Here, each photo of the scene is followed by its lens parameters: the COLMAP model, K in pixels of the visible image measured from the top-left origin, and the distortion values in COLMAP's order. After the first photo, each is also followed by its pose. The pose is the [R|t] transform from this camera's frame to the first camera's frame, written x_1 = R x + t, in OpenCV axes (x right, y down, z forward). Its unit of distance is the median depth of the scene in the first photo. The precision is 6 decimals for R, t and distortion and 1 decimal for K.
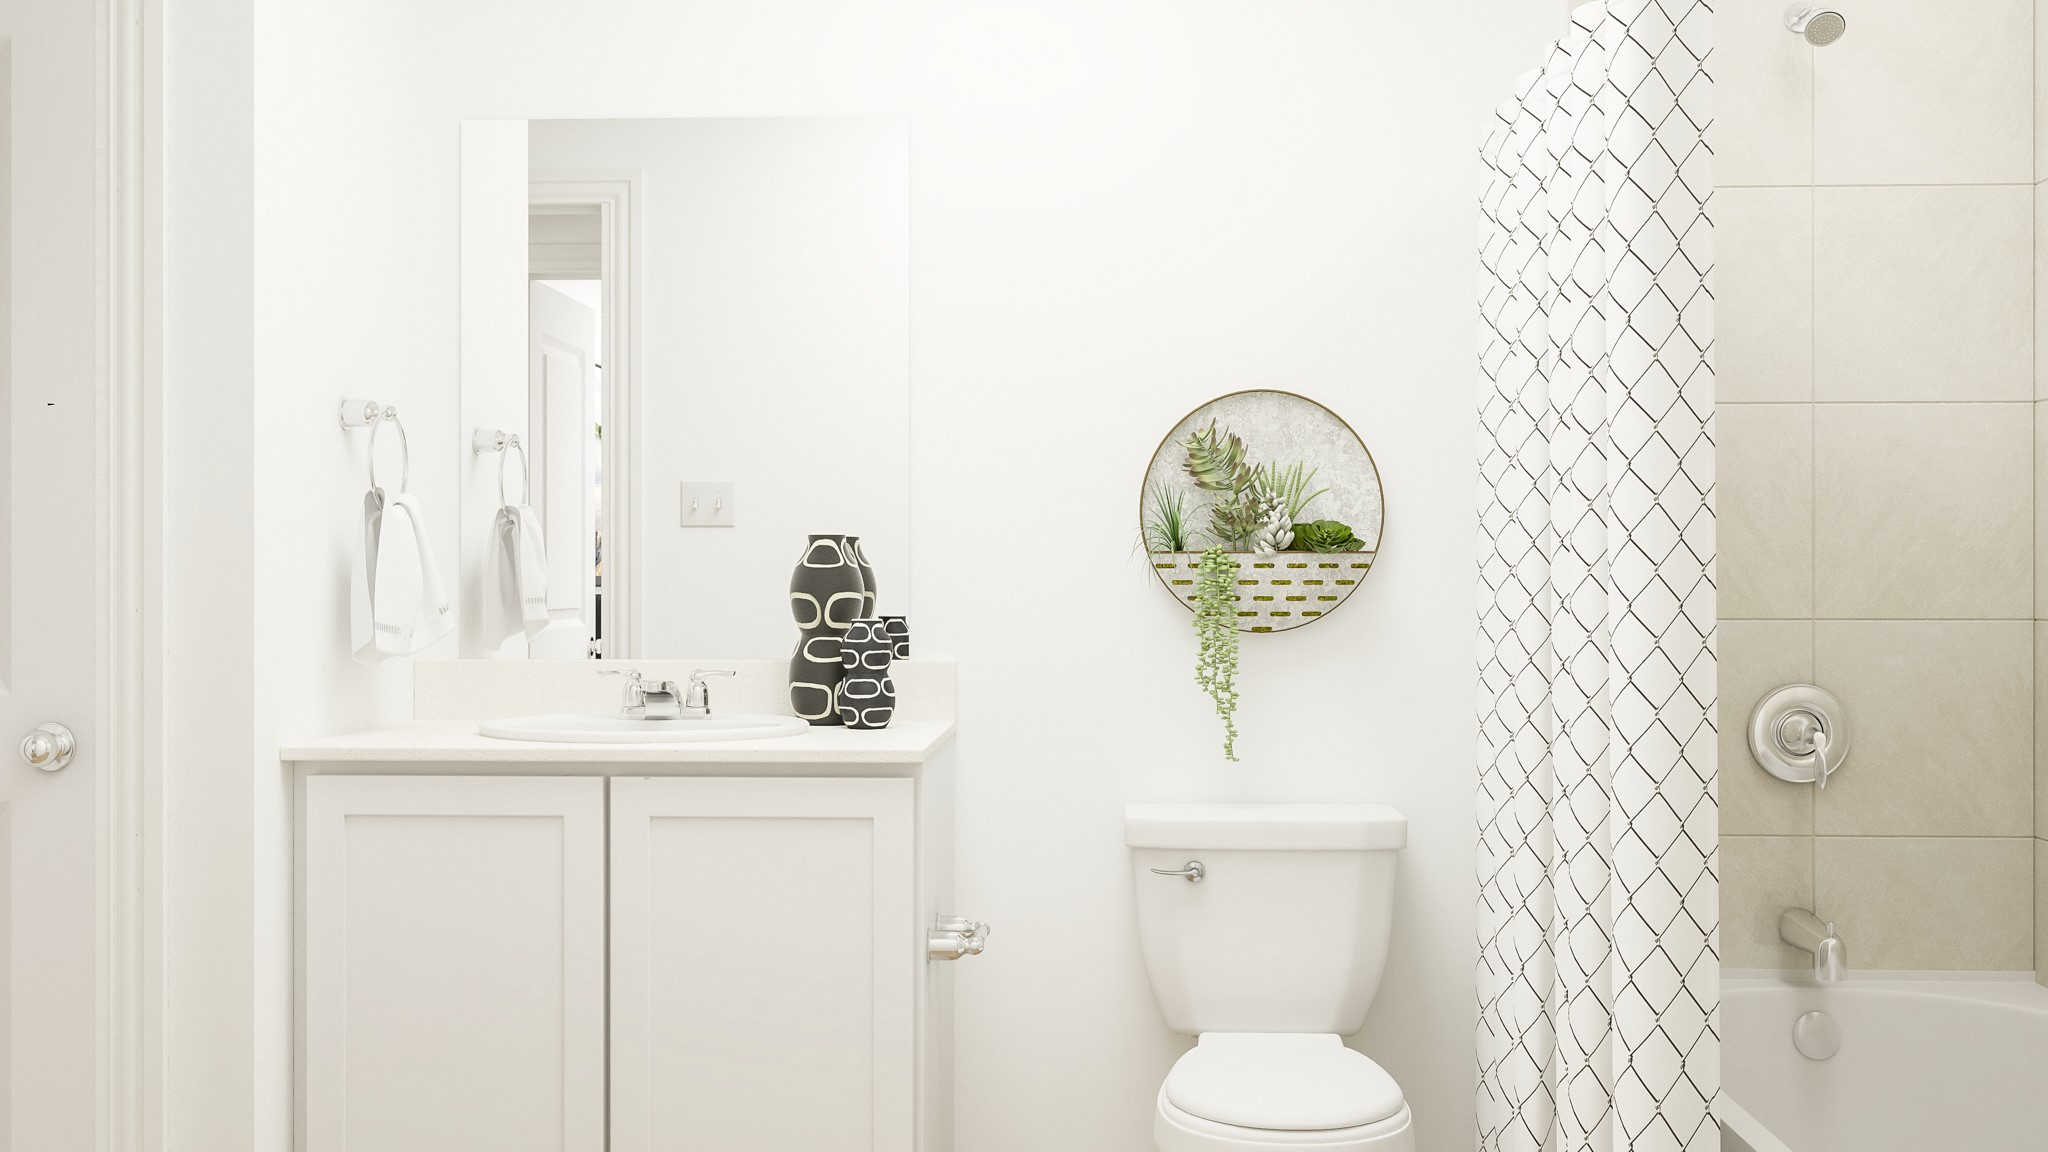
lens RADIAL K [[2048.5, 0, 1024.0], [0, 2048.5, 576.0], [0, 0, 1]] dist [0.013054, -0.001508]
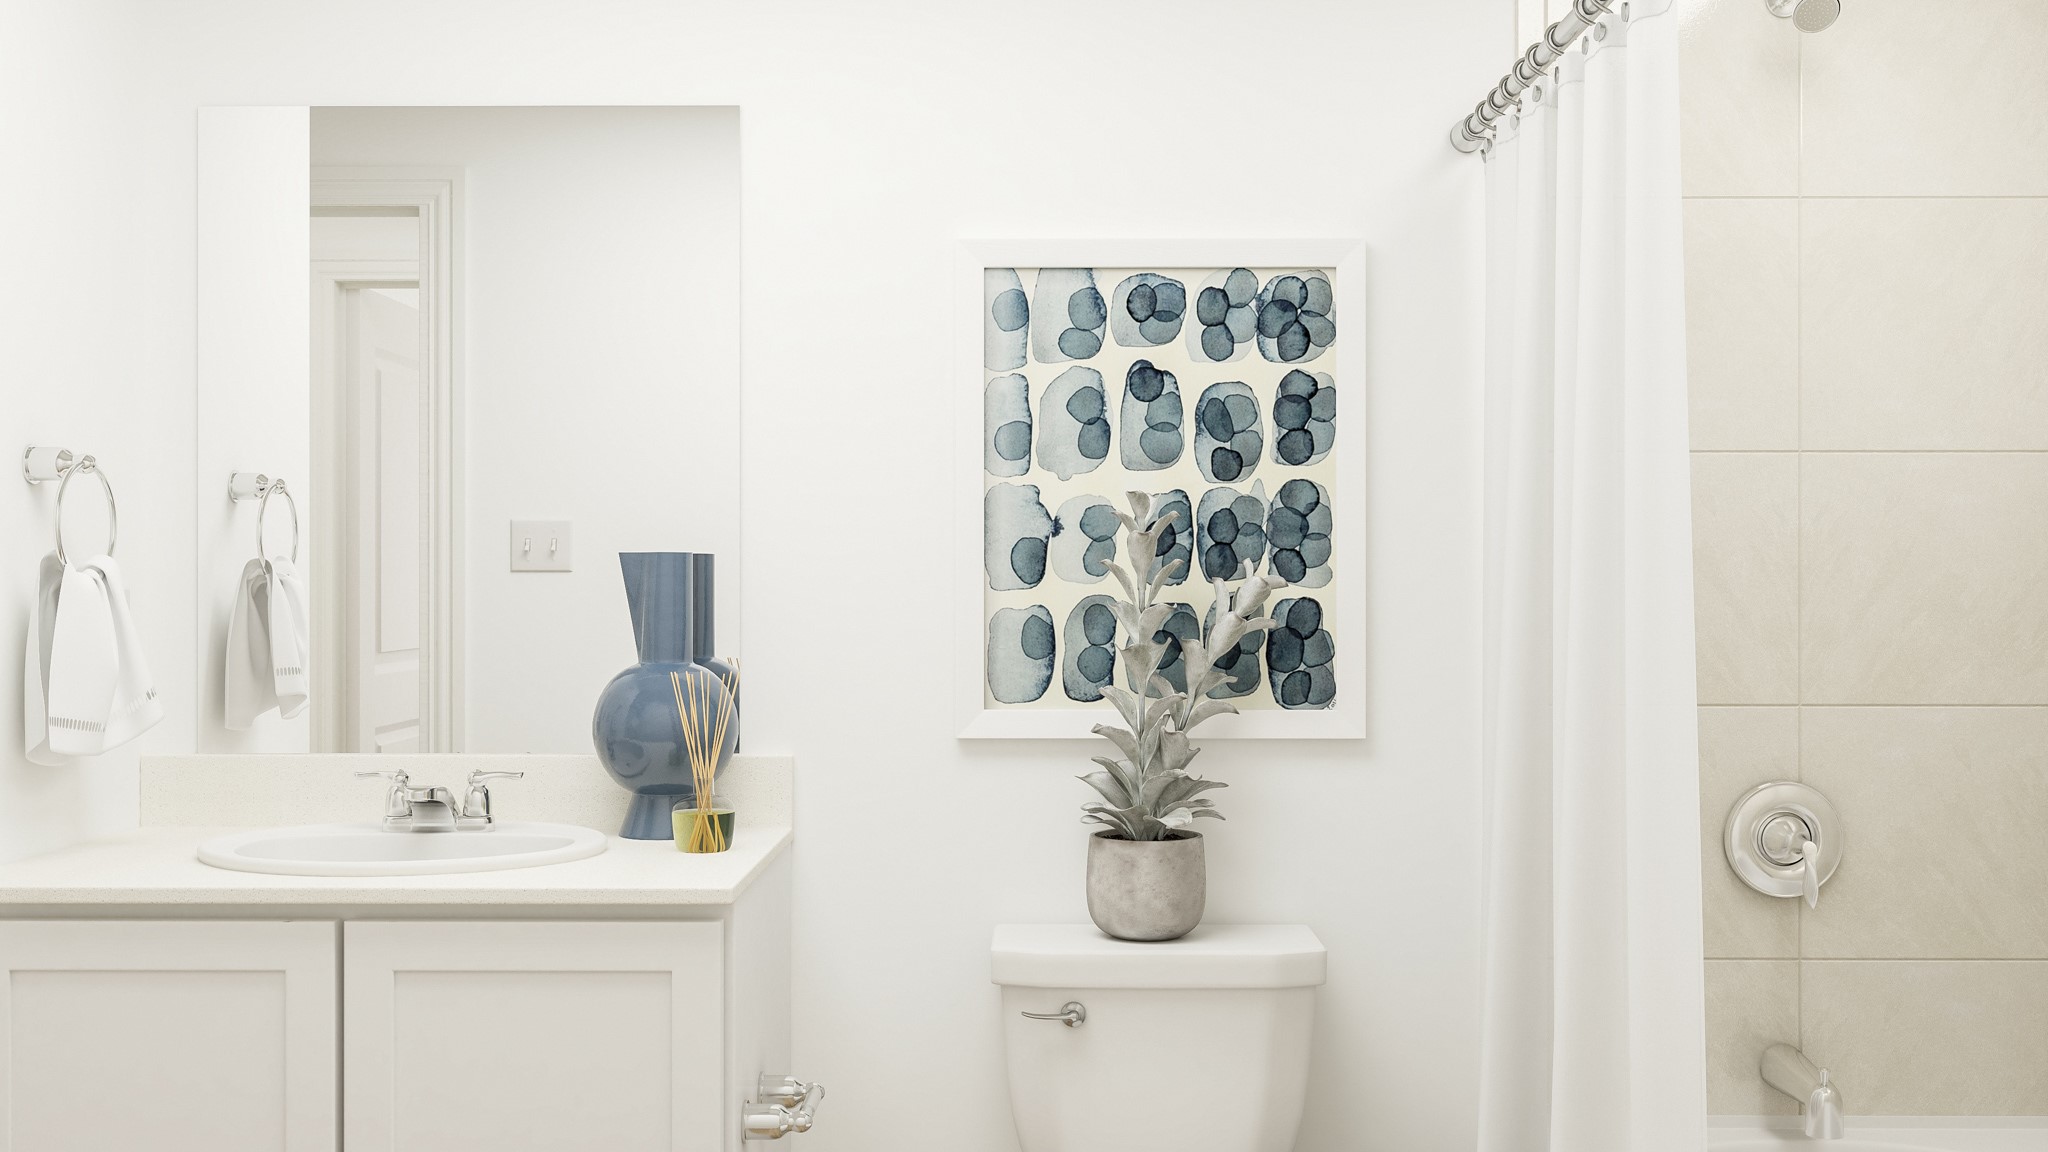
lens RADIAL K [[2048.5, 0, 1024.0], [0, 2048.5, 576.0], [0, 0, 1]] dist [0.013054, -0.001508]
pose [[0.999270, -0.000350, 0.038204, 0.030019], [0.000344, 1.000000, 0.000183, -0.033222], [-0.038204, -0.000170, 0.999270, 0.161206]]
